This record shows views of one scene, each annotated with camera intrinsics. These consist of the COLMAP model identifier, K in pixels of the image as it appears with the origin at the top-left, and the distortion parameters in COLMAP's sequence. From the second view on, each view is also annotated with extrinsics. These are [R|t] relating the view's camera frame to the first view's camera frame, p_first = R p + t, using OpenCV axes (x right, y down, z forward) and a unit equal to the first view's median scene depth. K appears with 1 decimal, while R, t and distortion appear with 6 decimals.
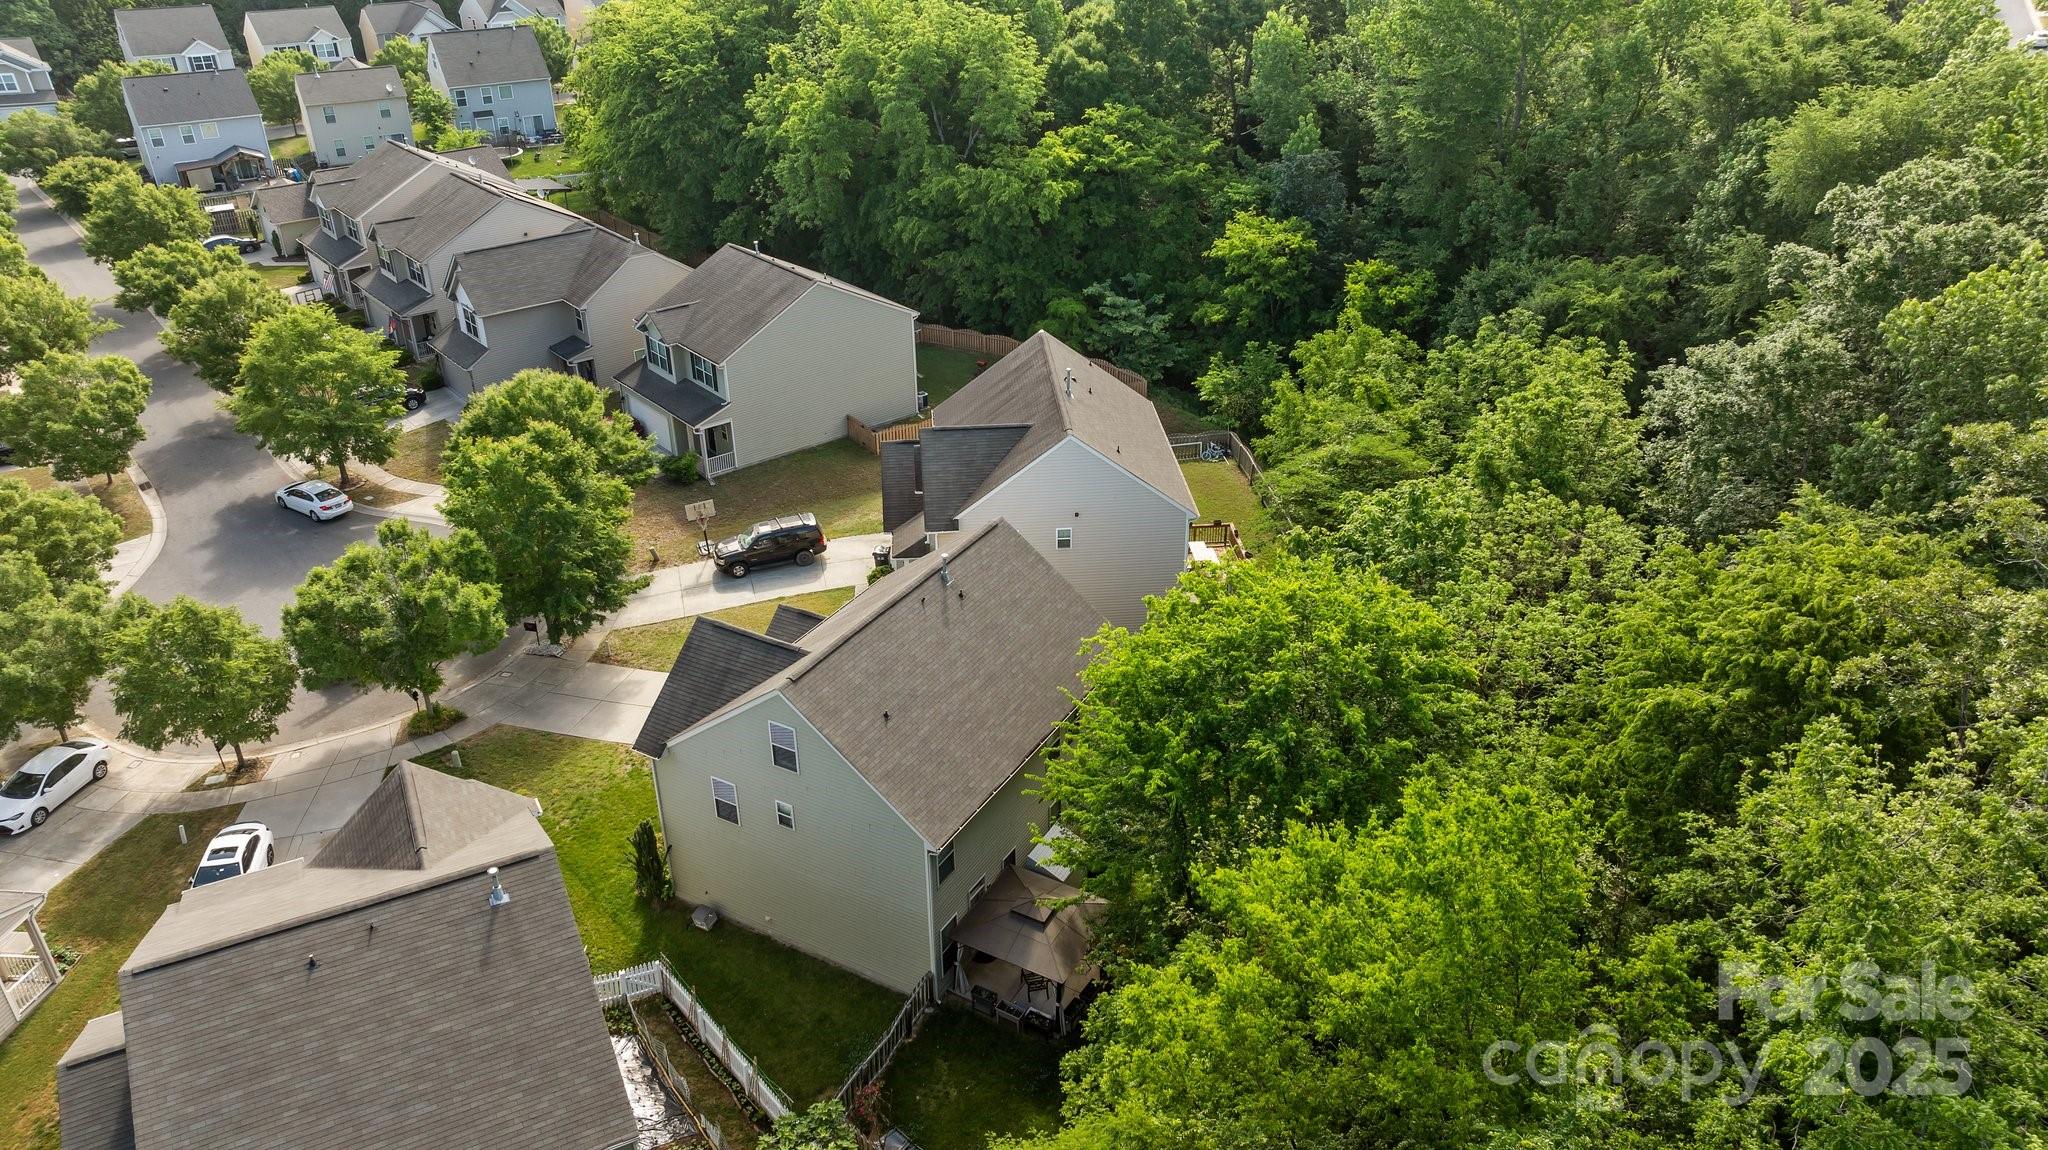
lens RADIAL K [[1445.7, 0, 1024.0], [0, 1445.7, 575.0], [0, 0, 1]] dist [-0.036389, 0.032082]
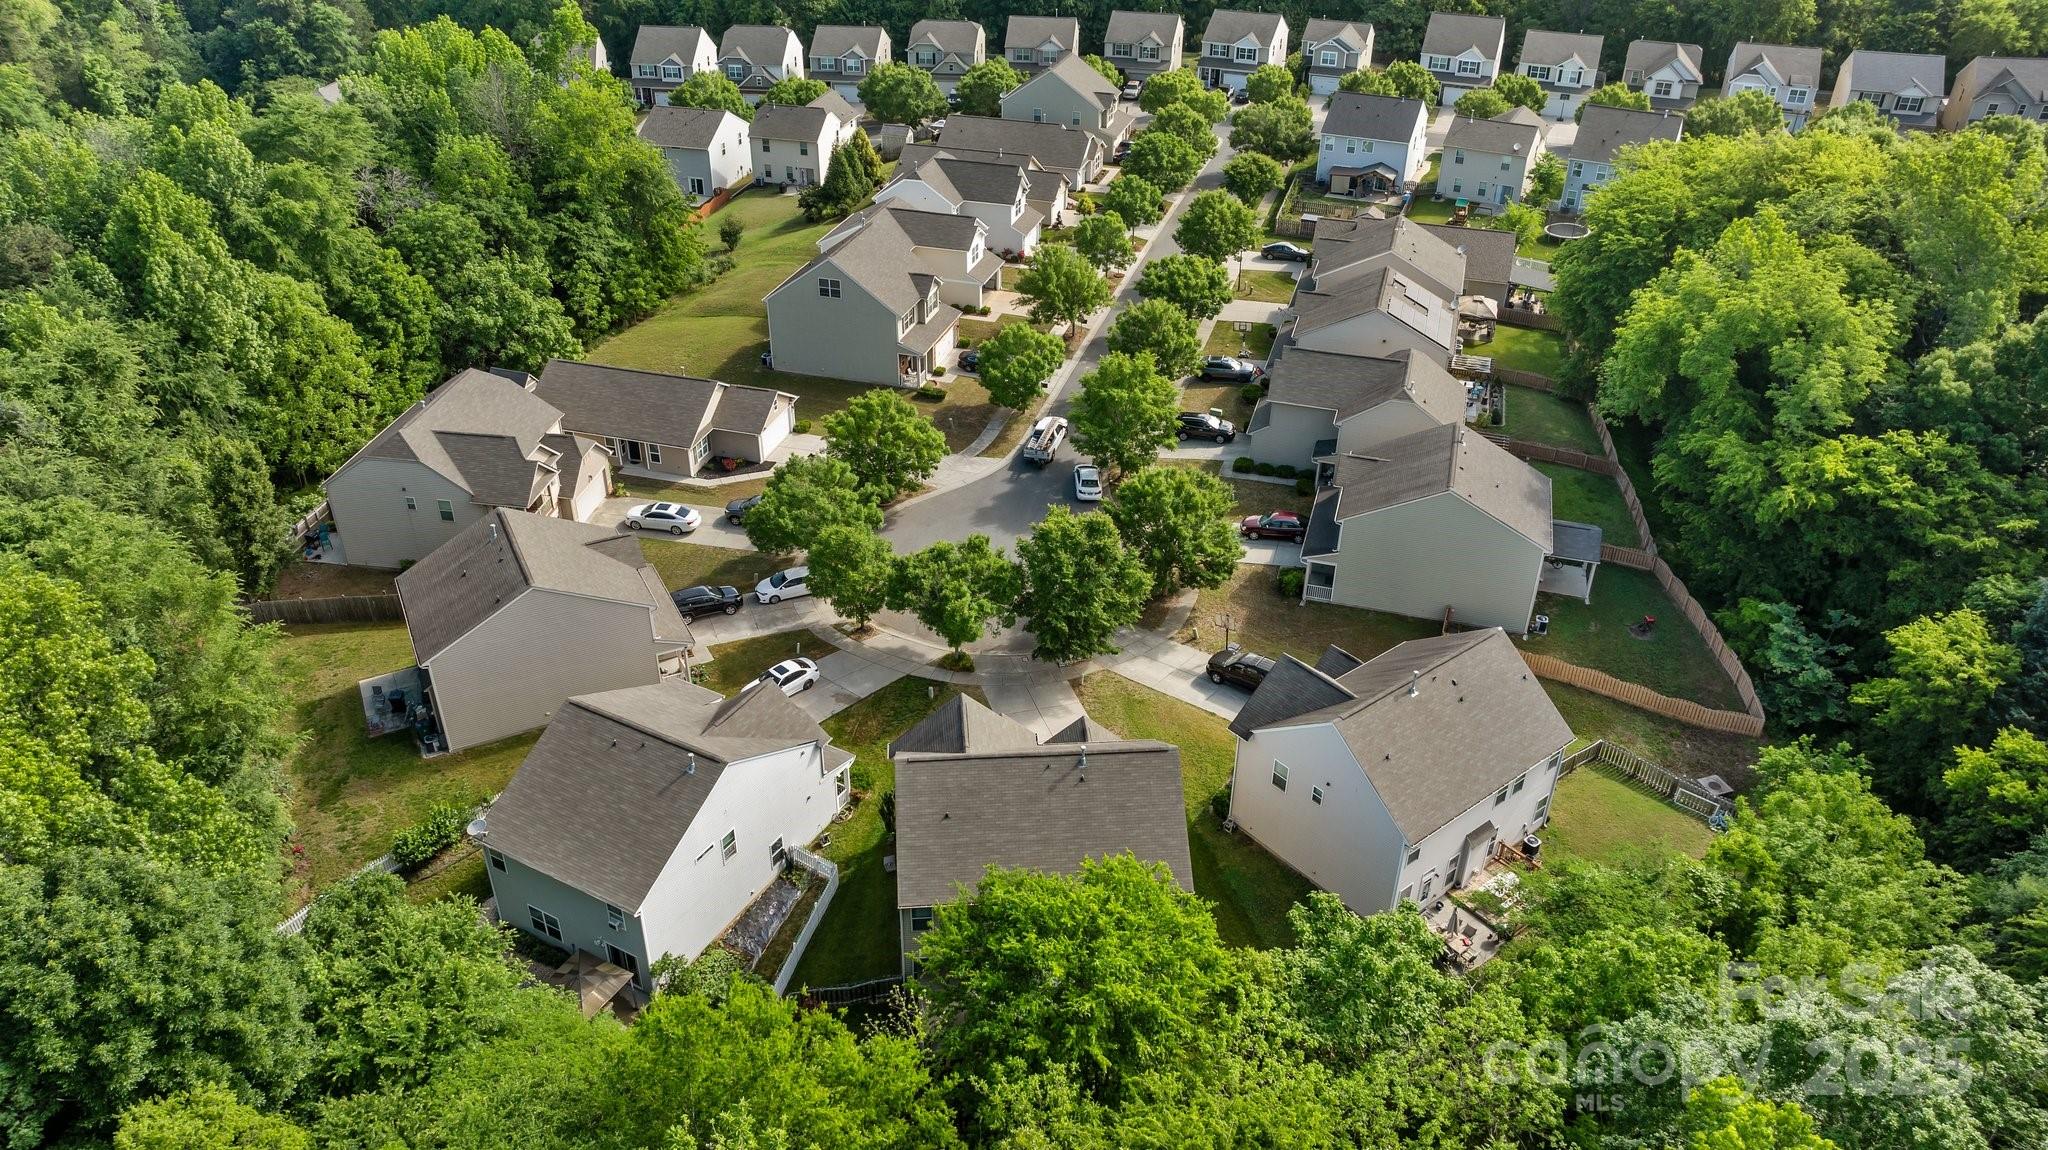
lens RADIAL K [[1445.7, 0, 1024.0], [0, 1445.7, 575.0], [0, 0, 1]] dist [-0.036389, 0.032082]
pose [[0.554083, 0.456580, -0.696080, 0.514473], [-0.405073, 0.878377, 0.253713, -0.313392], [0.727261, 0.141385, 0.671641, 0.008729]]
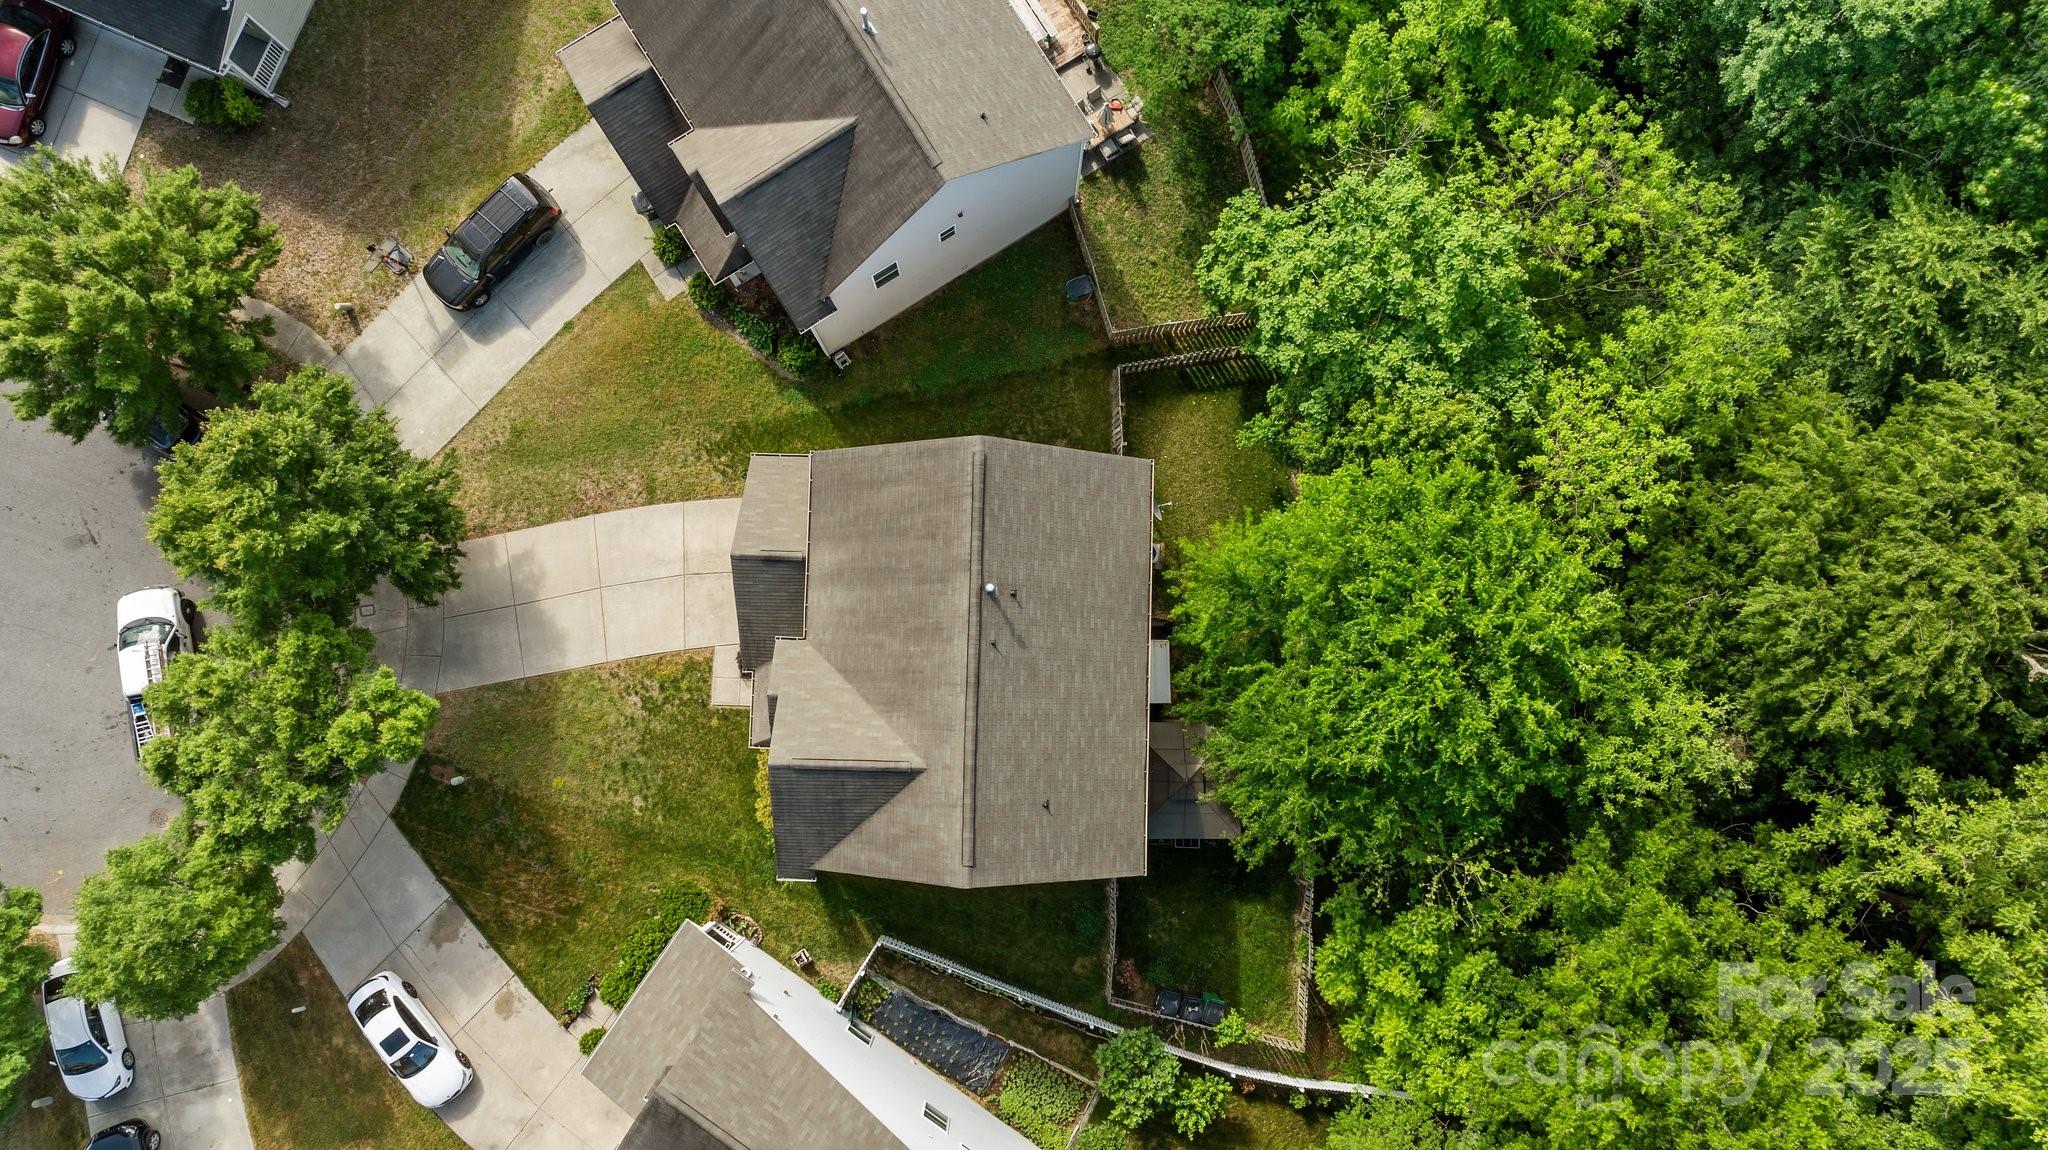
lens RADIAL K [[1445.7, 0, 1024.0], [0, 1445.7, 575.0], [0, 0, 1]] dist [-0.036389, 0.032082]
pose [[0.887842, -0.454611, 0.071178, -0.057639], [0.181327, 0.487822, 0.853903, -0.491976], [-0.422916, -0.745224, 0.515542, 0.353090]]
